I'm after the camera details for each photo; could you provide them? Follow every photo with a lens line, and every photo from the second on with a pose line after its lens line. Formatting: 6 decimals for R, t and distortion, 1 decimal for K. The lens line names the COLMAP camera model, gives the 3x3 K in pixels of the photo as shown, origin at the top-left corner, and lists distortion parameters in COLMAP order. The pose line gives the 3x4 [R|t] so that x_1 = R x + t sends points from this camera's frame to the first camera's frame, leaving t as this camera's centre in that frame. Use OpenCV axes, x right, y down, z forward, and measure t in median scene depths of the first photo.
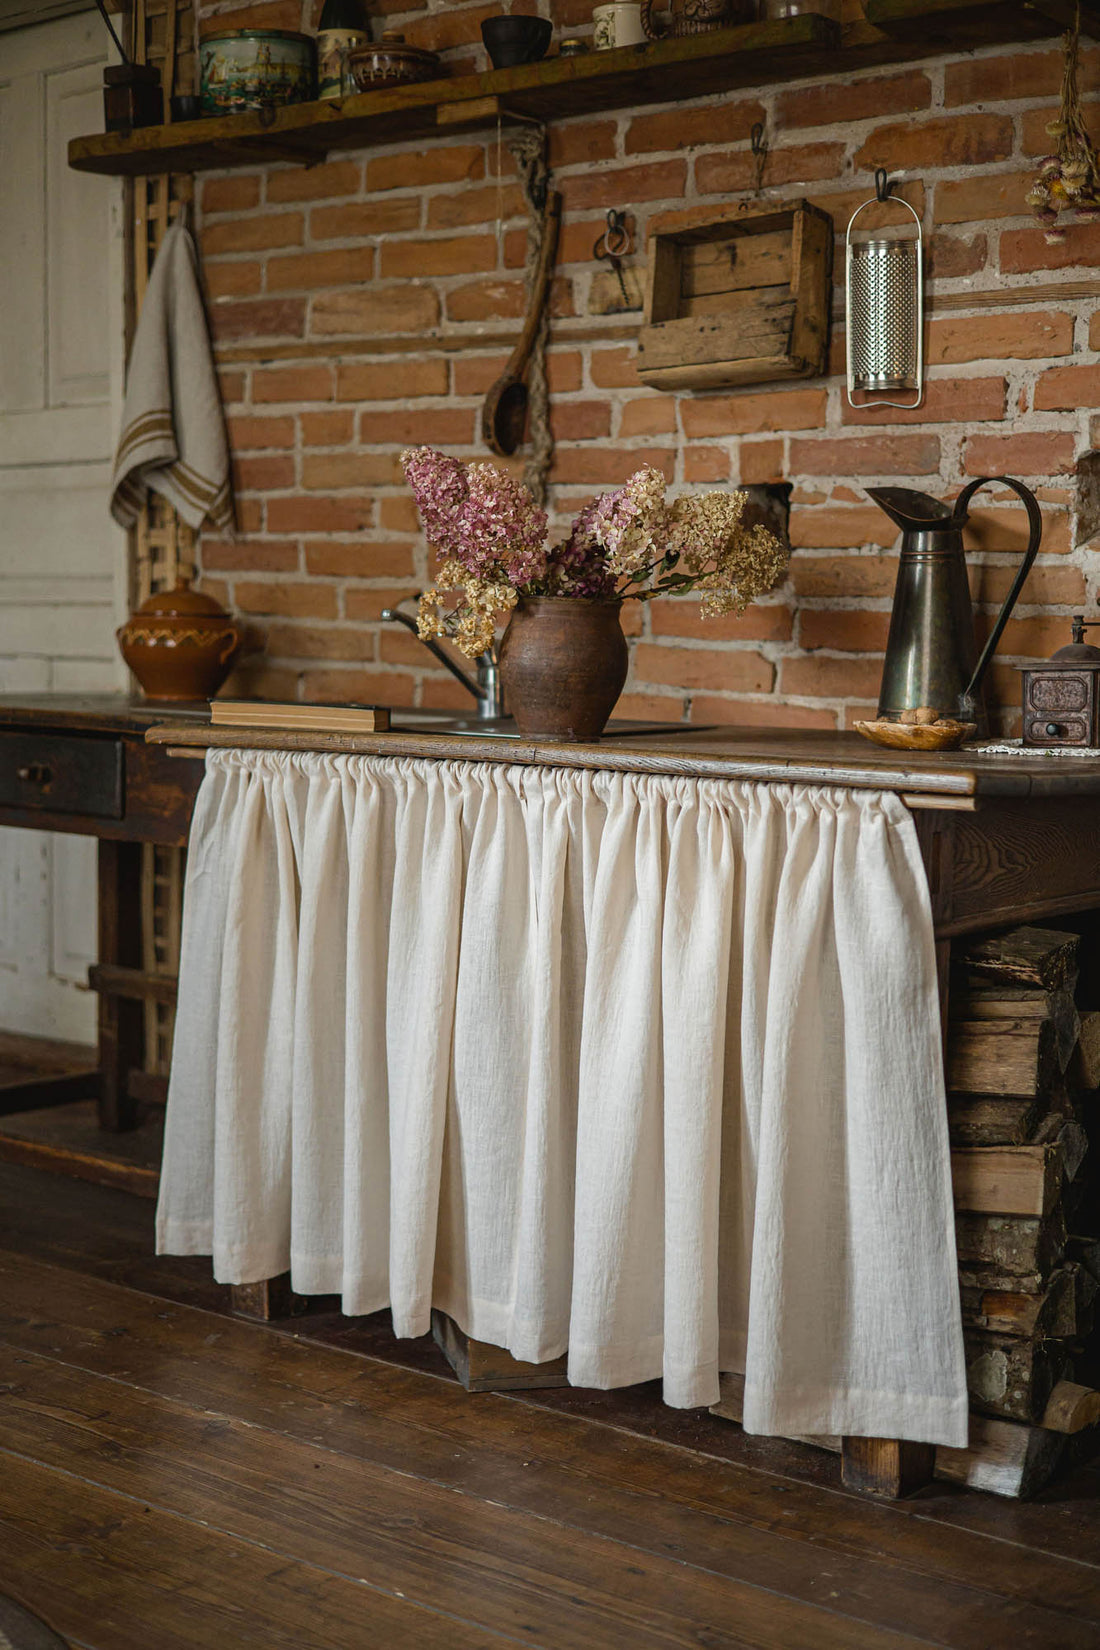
lens RADIAL K [[2326.5, 0, 536.7], [0, 2326.5, 830.0], [0, 0, 1]] dist [-0.005389, 0.000000]
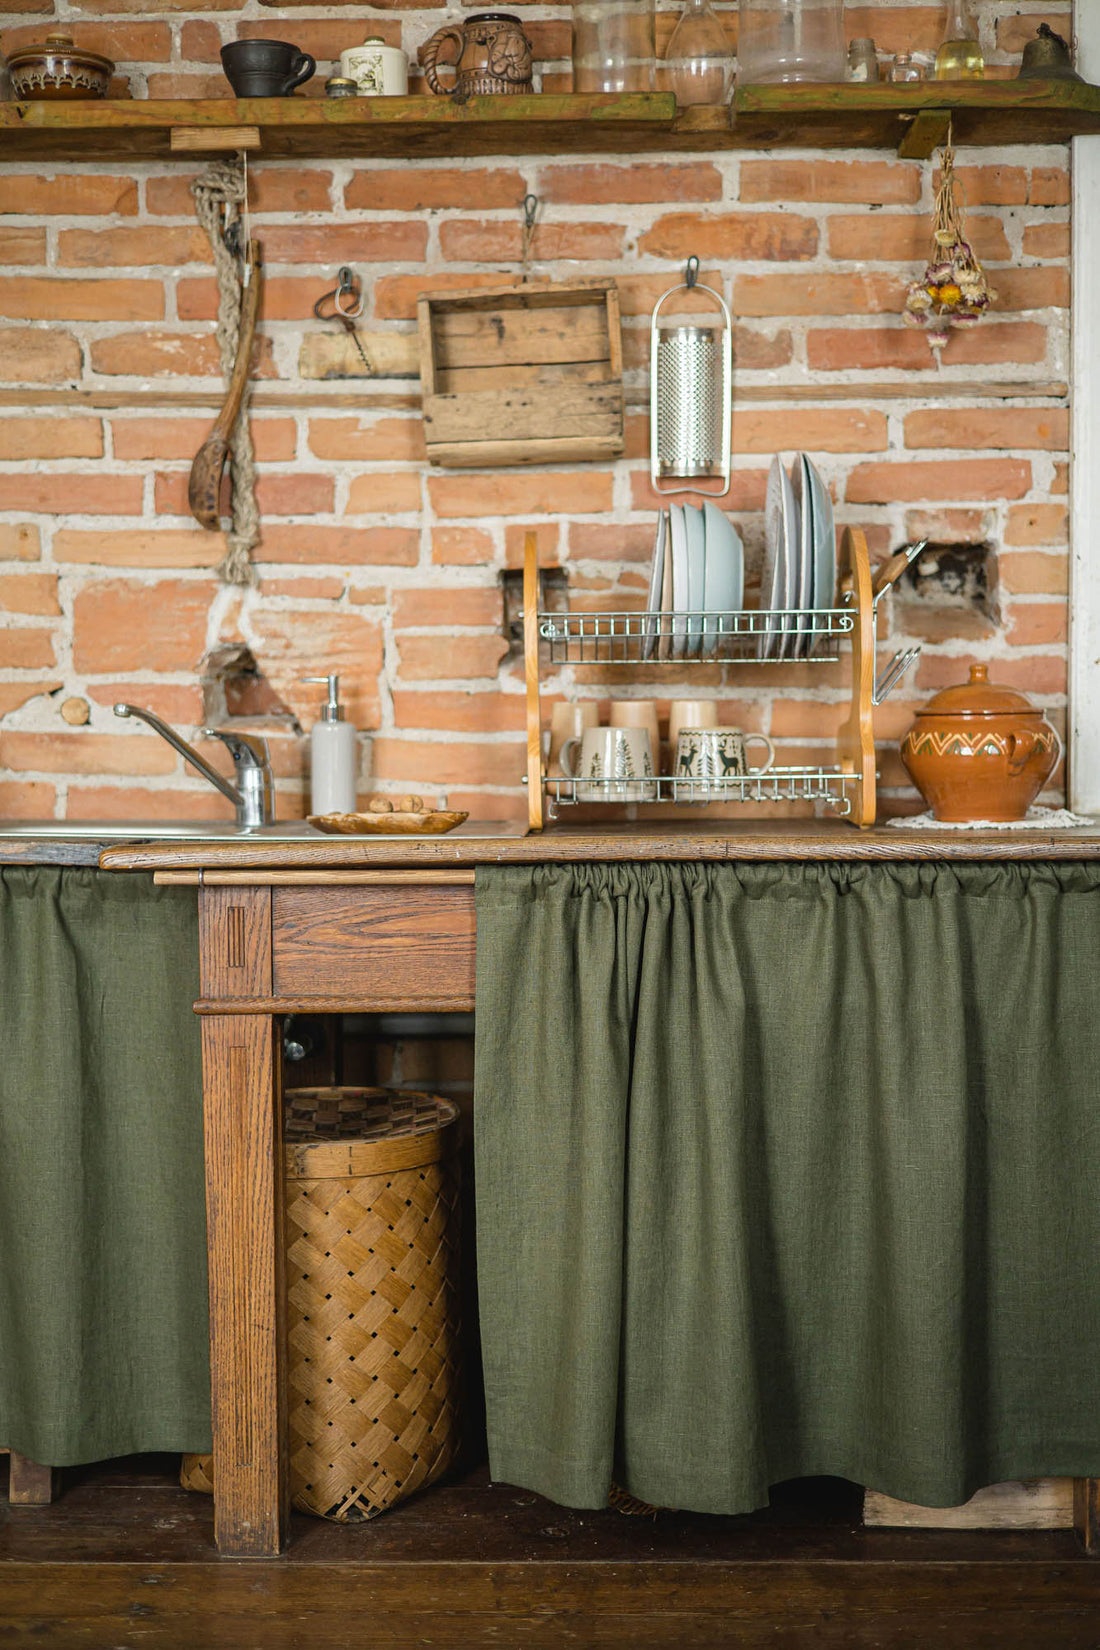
lens RADIAL K [[2326.5, 0, 556.0], [0, 2326.5, 835.2], [0, 0, 1]] dist [-0.005389, 0.000000]
pose [[0.787999, -0.047494, 0.613842, -0.493242], [0.073999, 0.997099, -0.017847, -0.021451], [-0.611214, 0.059487, 0.789227, 0.247046]]
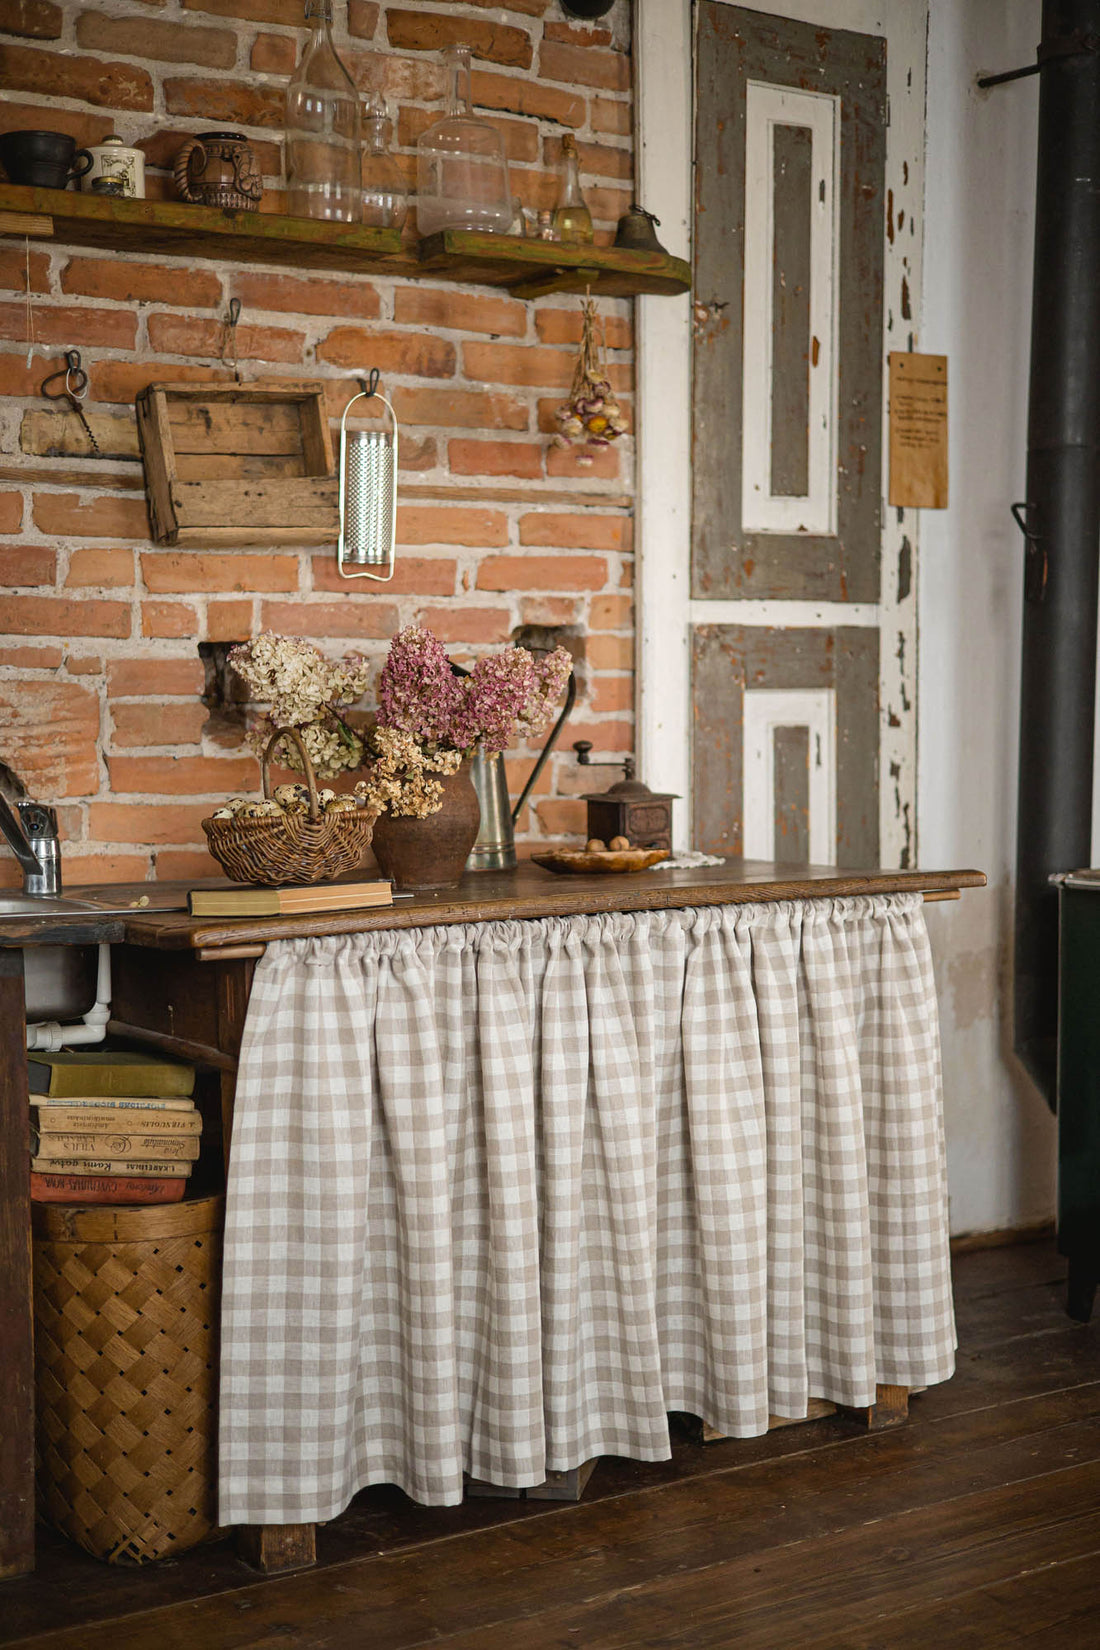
lens RADIAL K [[2326.5, 0, 546.0], [0, 2326.5, 844.5], [0, 0, 1]] dist [-0.005389, 0.000000]
pose [[0.295339, -0.071823, 0.952689, -0.861866], [0.103197, 0.993734, 0.042926, -0.089869], [-0.949803, 0.085637, 0.300900, 0.567870]]
